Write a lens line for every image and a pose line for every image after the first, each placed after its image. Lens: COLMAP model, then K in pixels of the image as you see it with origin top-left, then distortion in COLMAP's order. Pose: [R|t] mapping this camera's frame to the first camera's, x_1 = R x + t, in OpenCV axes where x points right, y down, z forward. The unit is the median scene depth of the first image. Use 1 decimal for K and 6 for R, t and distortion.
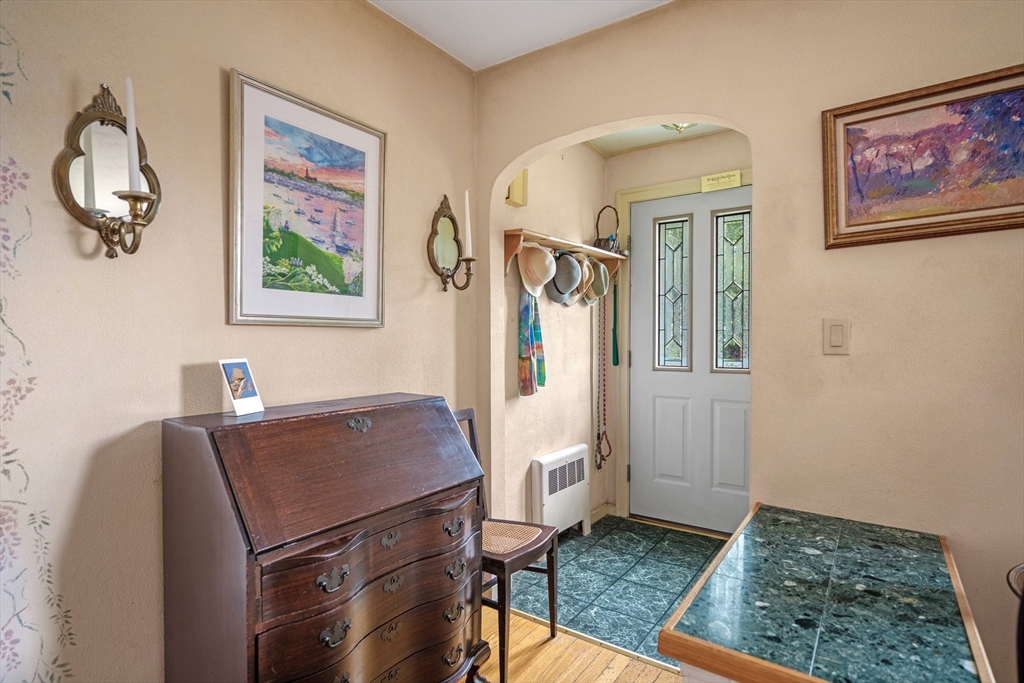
lens RADIAL K [[533.6, 0, 512.0], [0, 533.6, 341.5], [0, 0, 1]] dist [-0.000619, -0.000145]
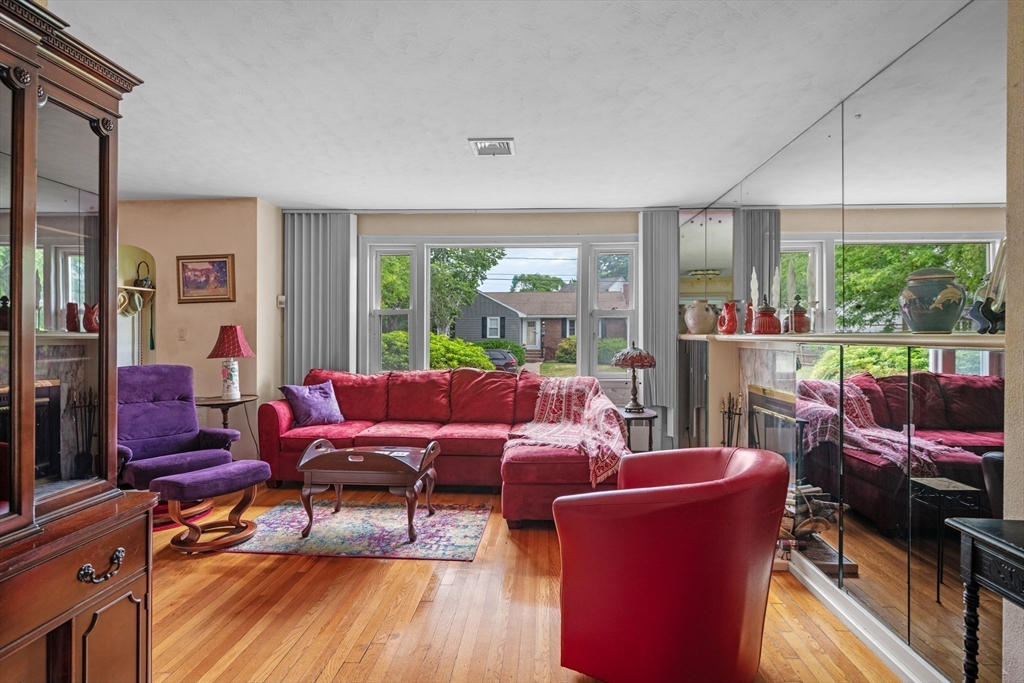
lens RADIAL K [[514.3, 0, 512.0], [0, 514.3, 341.5], [0, 0, 1]] dist [-0.000443, -0.000026]
pose [[0.853593, 0.002013, 0.520936, 0.698439], [-0.004302, 0.999986, 0.003184, 0.014791], [-0.520922, -0.004959, 0.853590, -2.374351]]
